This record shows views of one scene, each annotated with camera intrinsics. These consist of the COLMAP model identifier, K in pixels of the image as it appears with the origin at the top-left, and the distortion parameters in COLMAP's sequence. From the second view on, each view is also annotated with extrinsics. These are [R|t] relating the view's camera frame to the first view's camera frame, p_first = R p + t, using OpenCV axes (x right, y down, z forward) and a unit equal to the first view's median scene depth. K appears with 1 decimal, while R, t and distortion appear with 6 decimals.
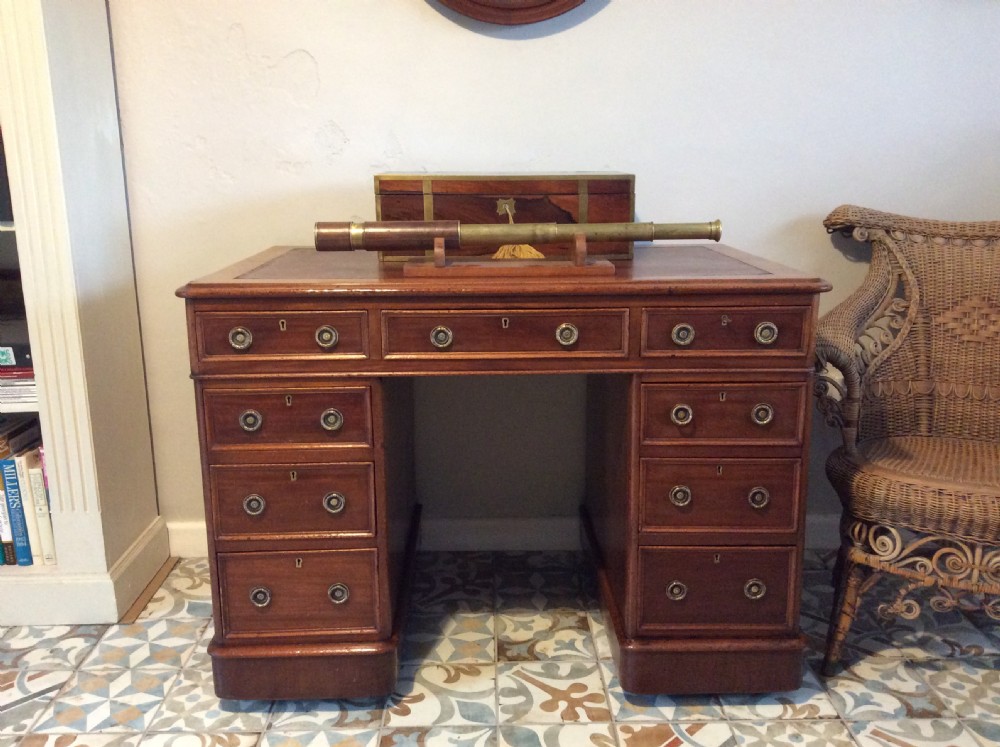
lens RADIAL K [[940.3, 0, 507.9], [0, 940.3, 339.6], [0, 0, 1]] dist [0.011099, 0.000000]
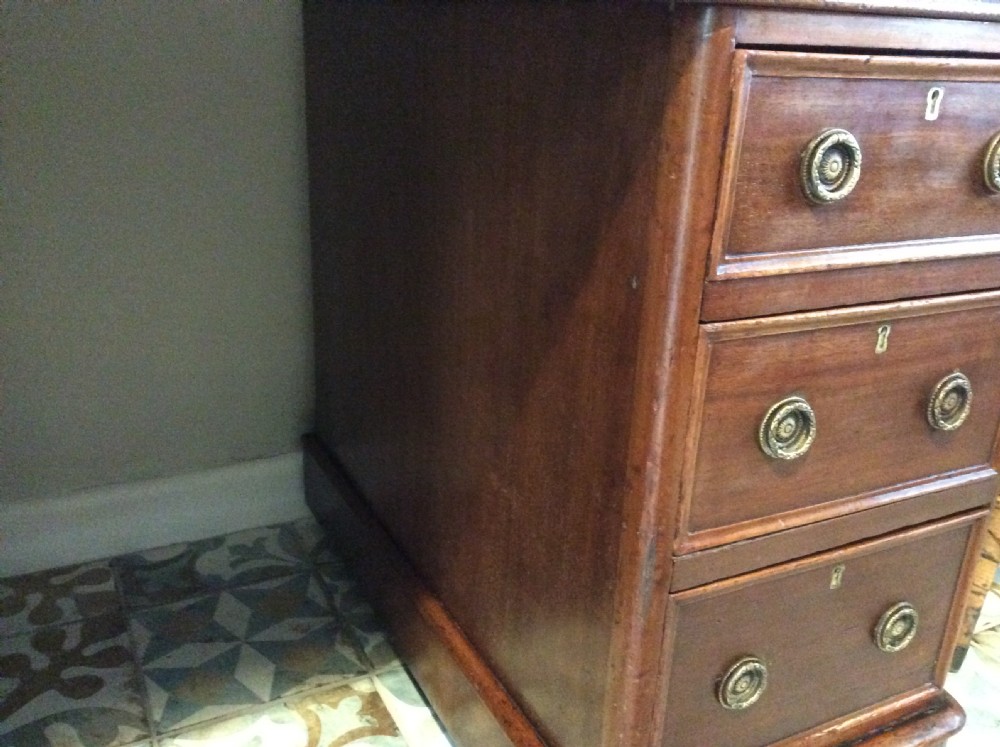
lens RADIAL K [[968.9, 0, 540.6], [0, 968.9, 355.7], [0, 0, 1]] dist [-0.012091, 0.000000]
pose [[0.890647, -0.117535, 0.439243, -0.034001], [0.039071, 0.982223, 0.183605, 0.072576], [-0.453014, -0.146366, 0.879406, 0.706388]]
